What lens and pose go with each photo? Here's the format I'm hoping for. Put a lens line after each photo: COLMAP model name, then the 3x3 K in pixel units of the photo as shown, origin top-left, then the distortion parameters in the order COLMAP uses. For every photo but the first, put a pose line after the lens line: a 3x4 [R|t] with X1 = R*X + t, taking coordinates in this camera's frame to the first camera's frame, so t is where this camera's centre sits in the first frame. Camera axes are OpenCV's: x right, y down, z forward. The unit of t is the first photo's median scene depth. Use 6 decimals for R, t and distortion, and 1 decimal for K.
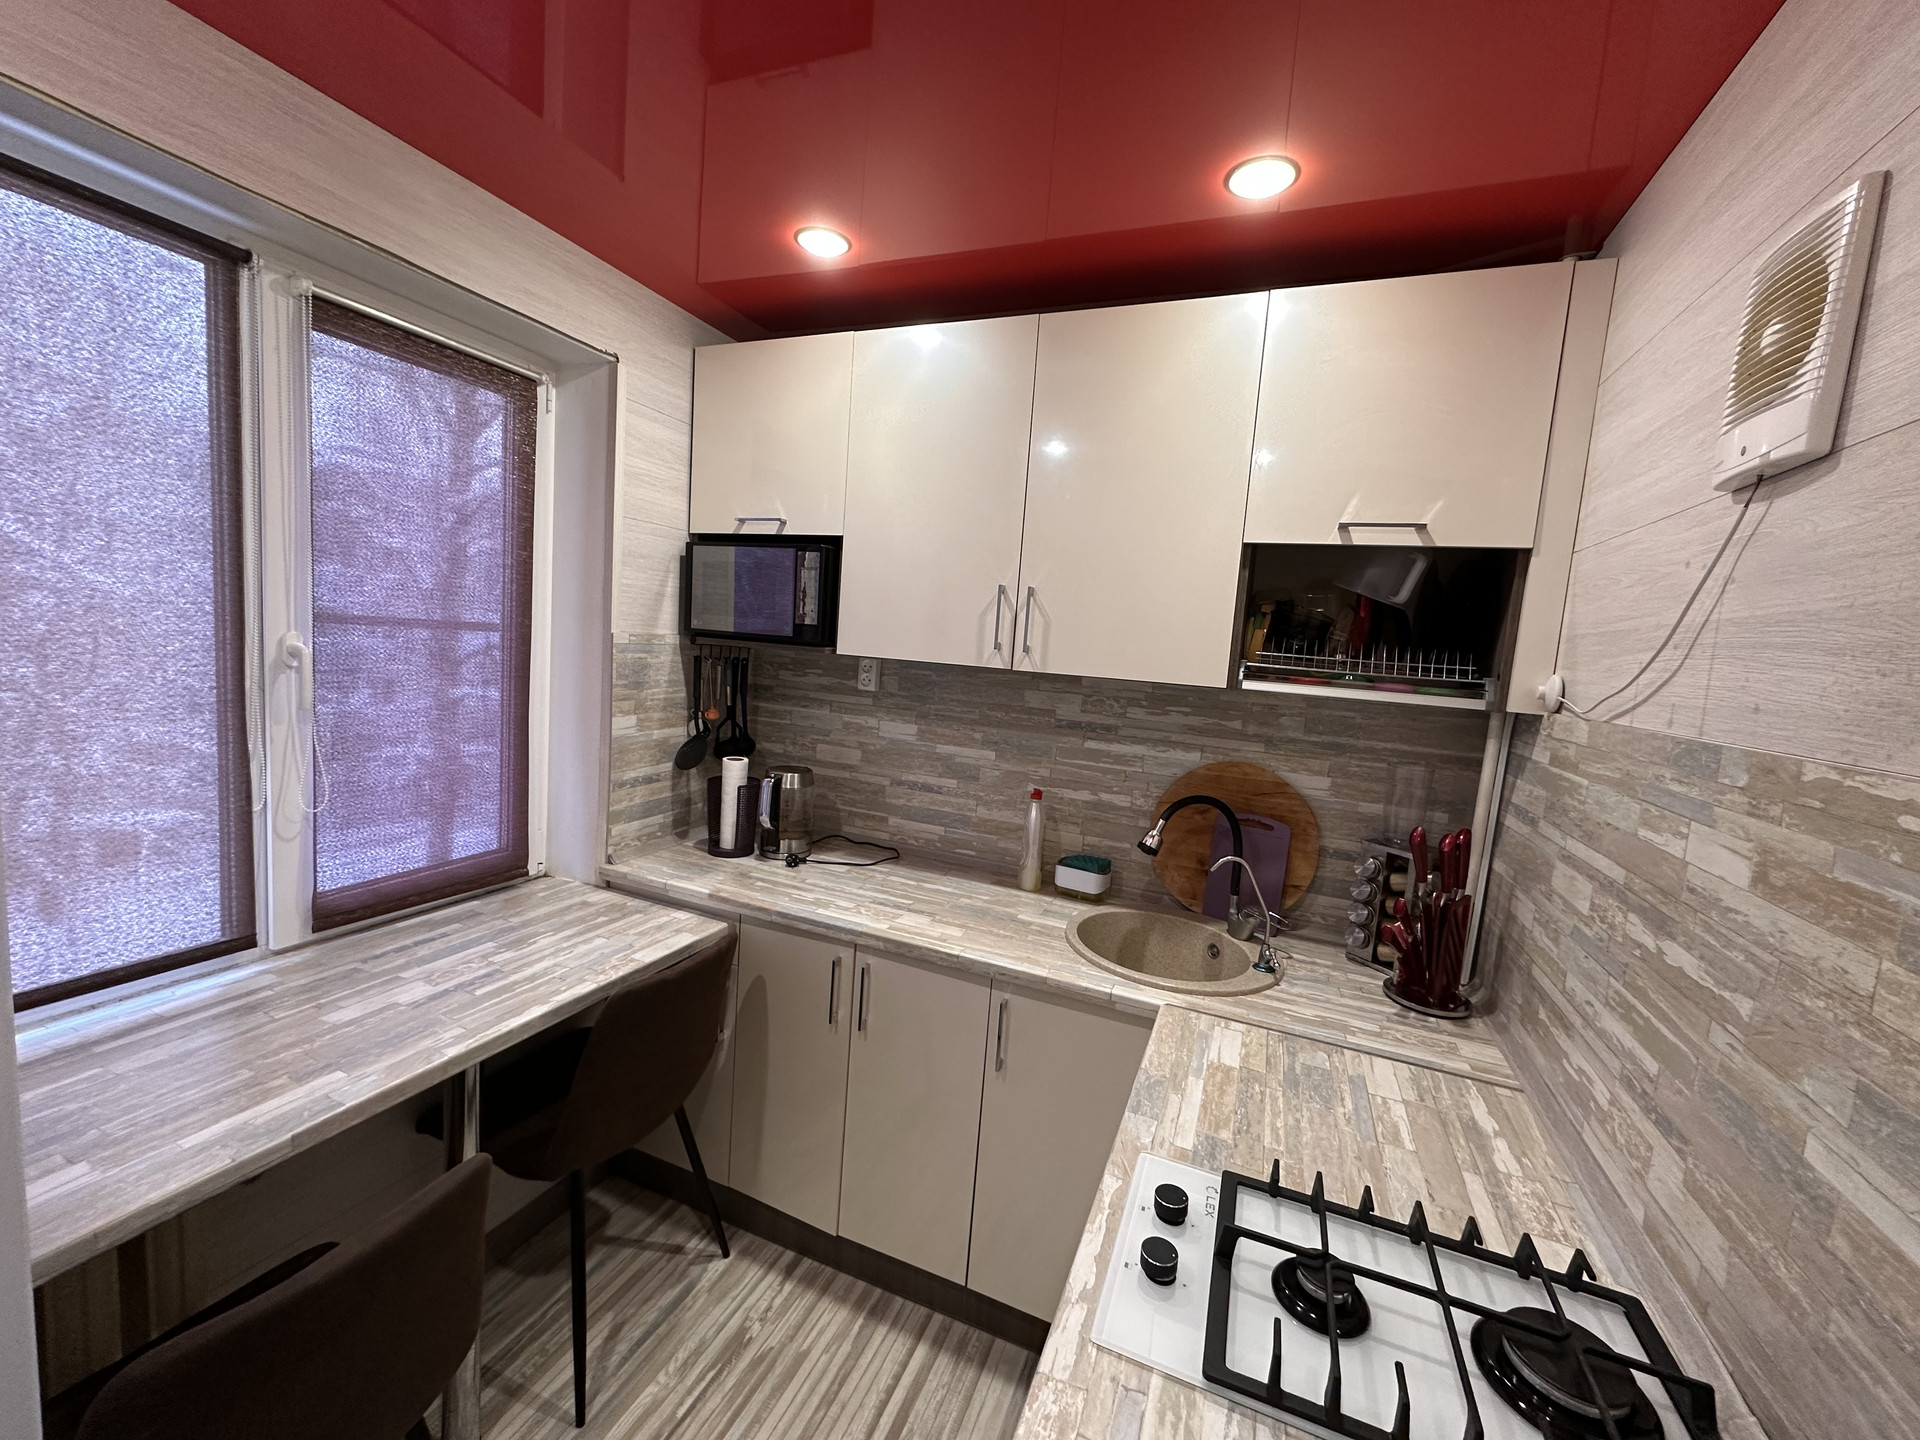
lens RADIAL K [[762.5, 0, 962.1], [0, 762.5, 724.9], [0, 0, 1]] dist [-0.002356, 0.000361]
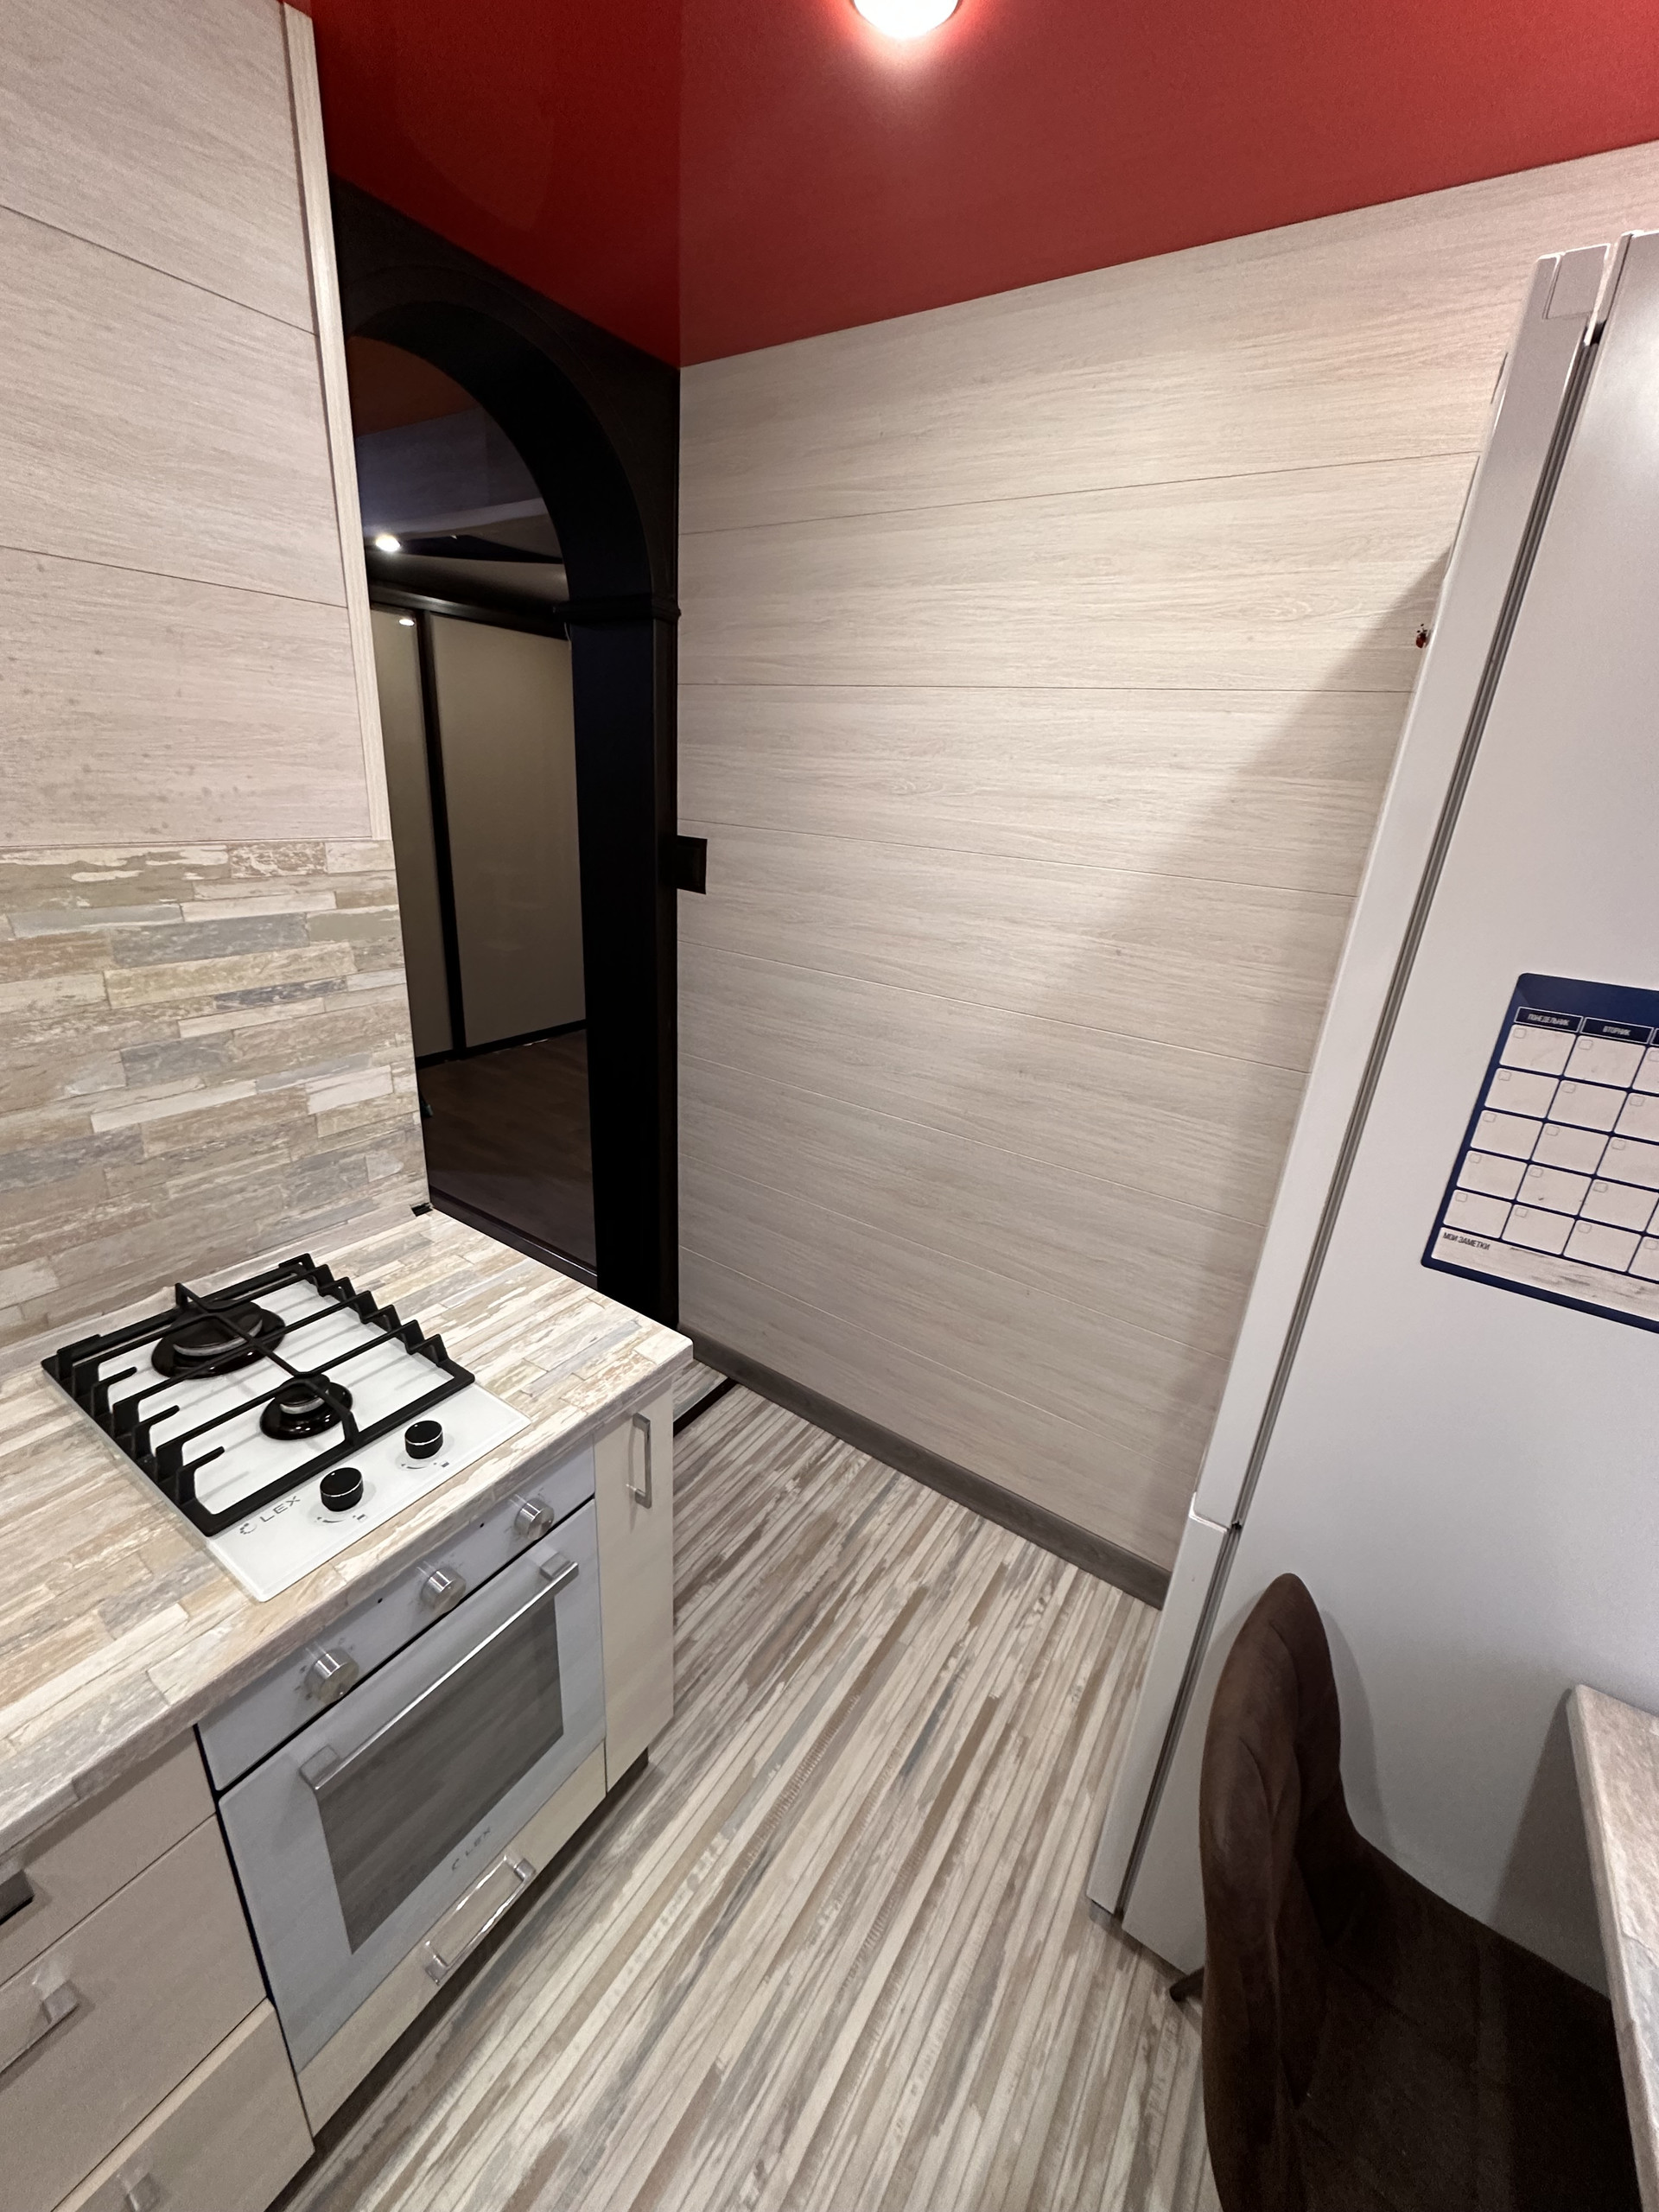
lens RADIAL K [[878.5, 0, 833.6], [0, 878.5, 1108.1], [0, 0, 1]] dist [-0.002356, 0.000361]
pose [[-0.972346, -0.198854, 0.122475, -0.155041], [-0.119519, 0.874238, 0.470556, -0.148128], [-0.200644, 0.442905, -0.873829, 0.774560]]
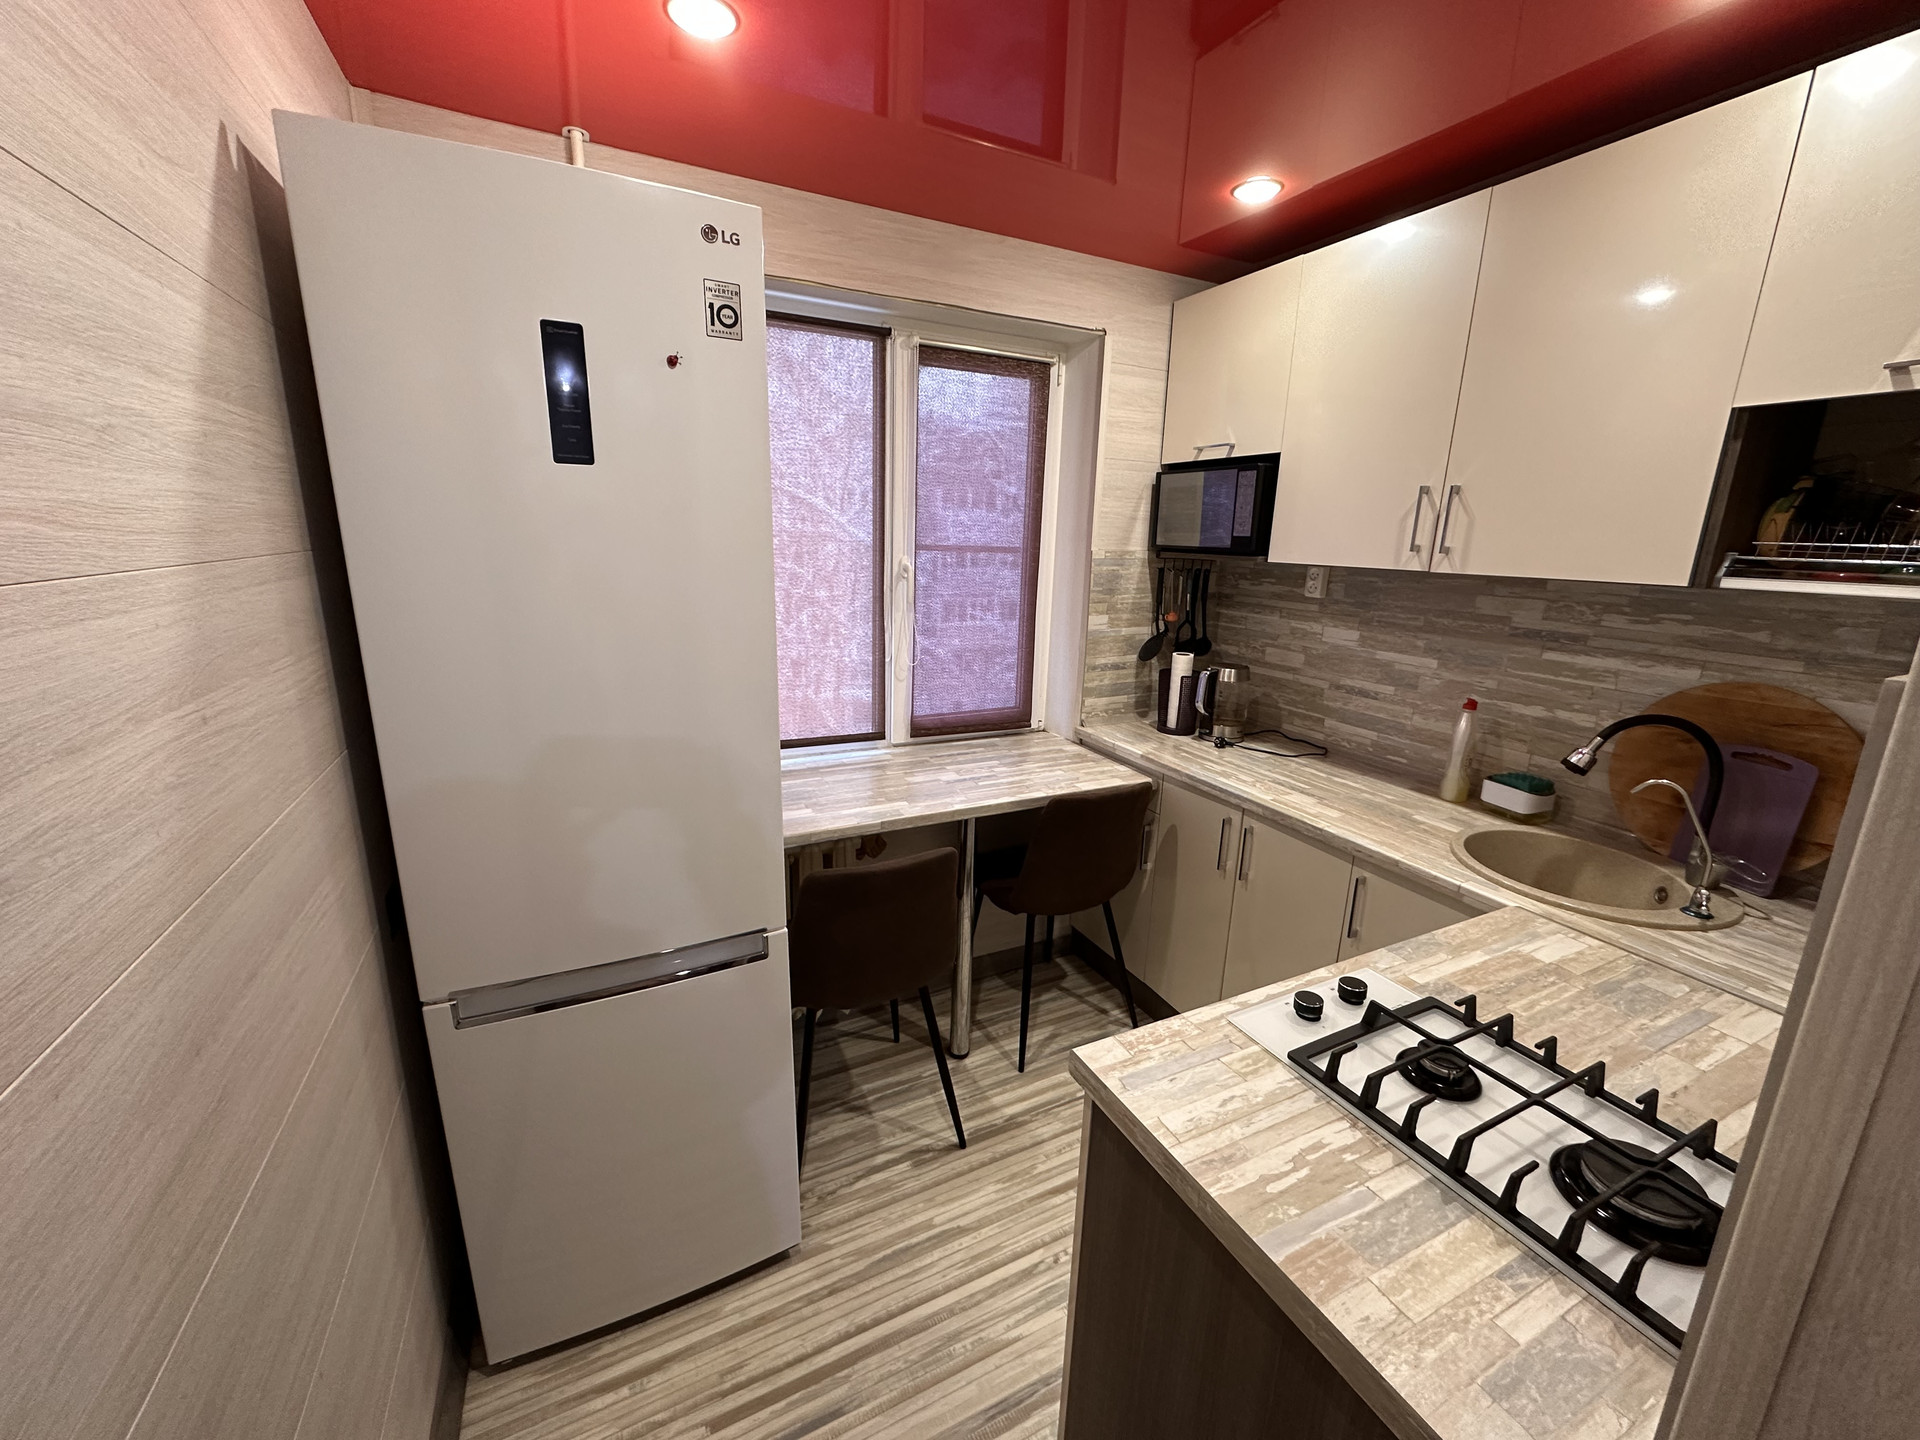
lens RADIAL K [[762.5, 0, 965.0], [0, 762.5, 725.9], [0, 0, 1]] dist [-0.002356, 0.000361]
pose [[0.758293, 0.107873, -0.642927, 0.270055], [-0.042840, 0.992328, 0.115971, 0.038681], [0.650505, -0.060397, 0.757097, -0.167019]]
